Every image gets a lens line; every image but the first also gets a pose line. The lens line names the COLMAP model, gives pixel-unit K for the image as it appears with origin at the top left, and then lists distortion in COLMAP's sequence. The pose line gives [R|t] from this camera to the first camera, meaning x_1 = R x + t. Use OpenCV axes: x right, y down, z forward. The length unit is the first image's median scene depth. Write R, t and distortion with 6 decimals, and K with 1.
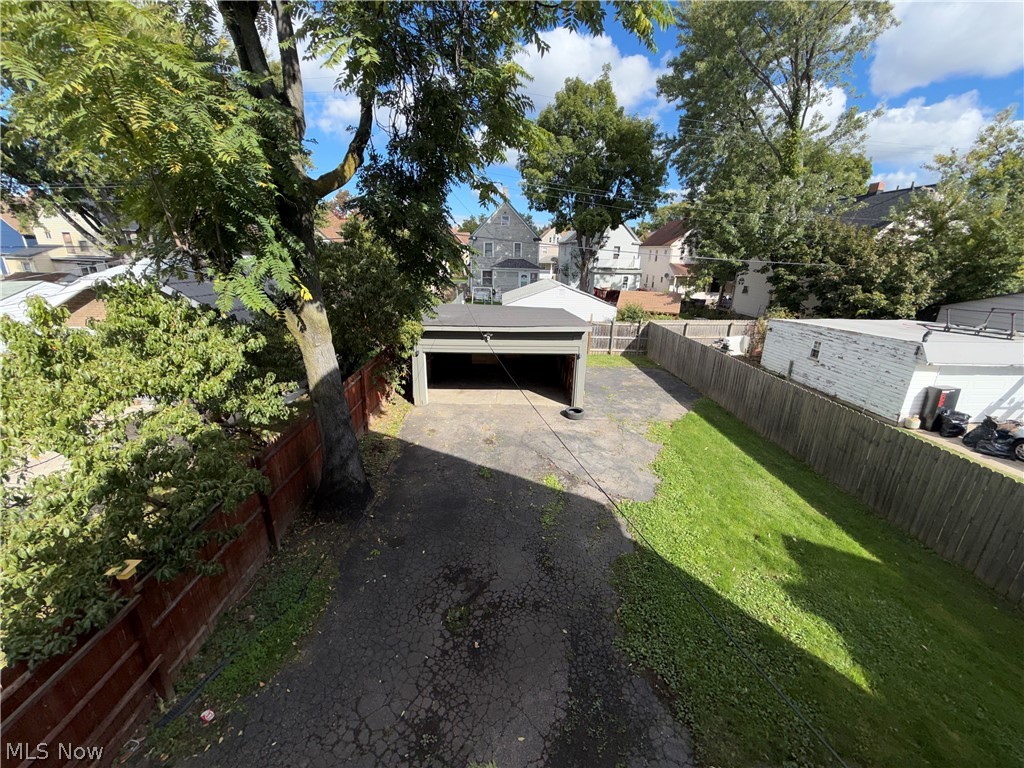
lens RADIAL K [[408.1, 0, 510.1], [0, 408.1, 383.3], [0, 0, 1]] dist [0.000031, -0.000470]
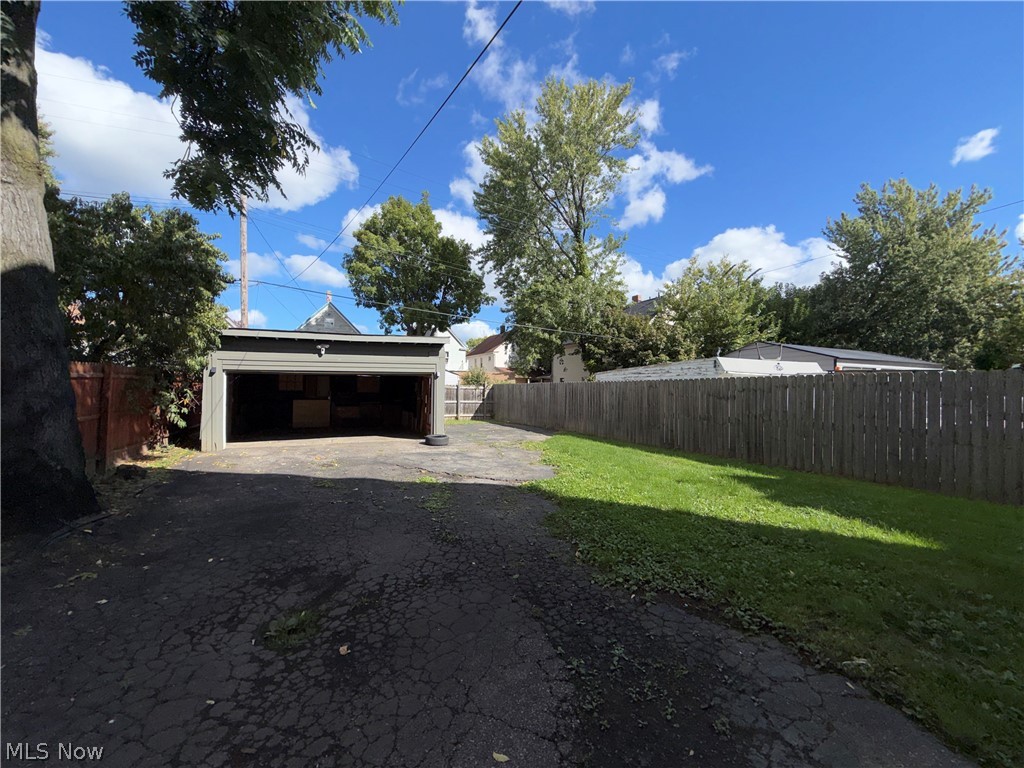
lens RADIAL K [[408.1, 0, 510.1], [0, 408.1, 383.3], [0, 0, 1]] dist [0.000031, -0.000470]
pose [[0.914447, -0.009130, 0.404603, -0.039513], [0.135395, 0.949039, -0.284593, 0.215522], [-0.381386, 0.315026, 0.869082, 0.183957]]
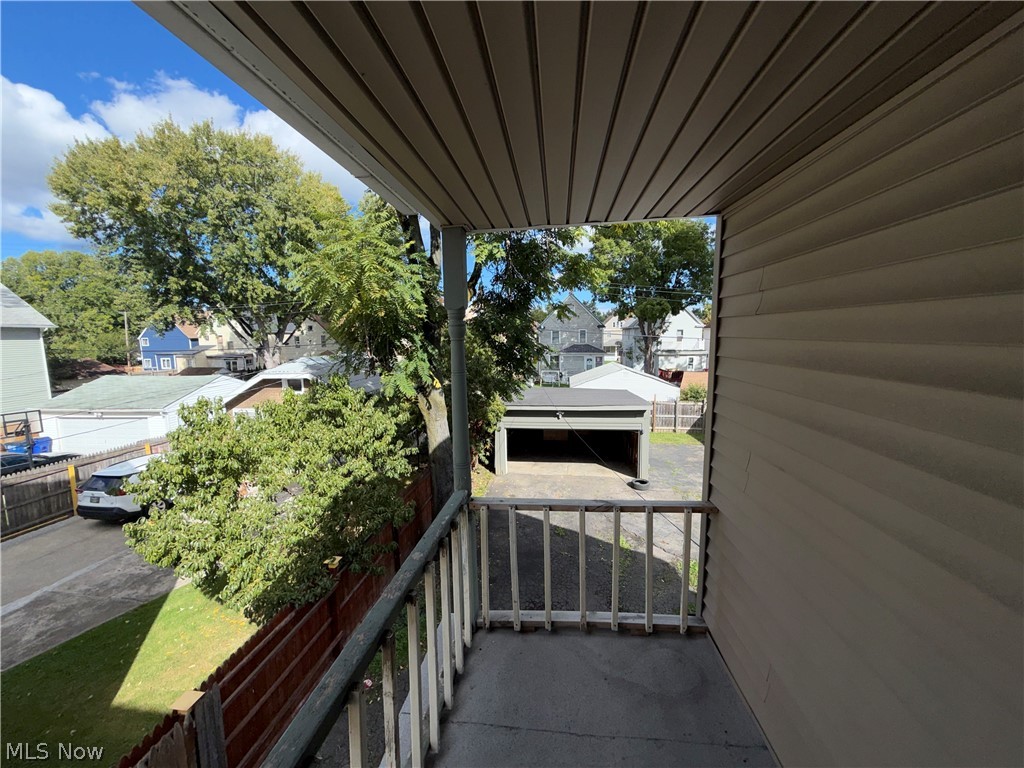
lens RADIAL K [[408.1, 0, 510.1], [0, 408.1, 383.3], [0, 0, 1]] dist [0.000031, -0.000470]
pose [[0.987246, -0.016360, -0.158360, -0.008136], [-0.015087, 0.980616, -0.195358, 0.026312], [0.158486, 0.195256, 0.967862, -0.160826]]
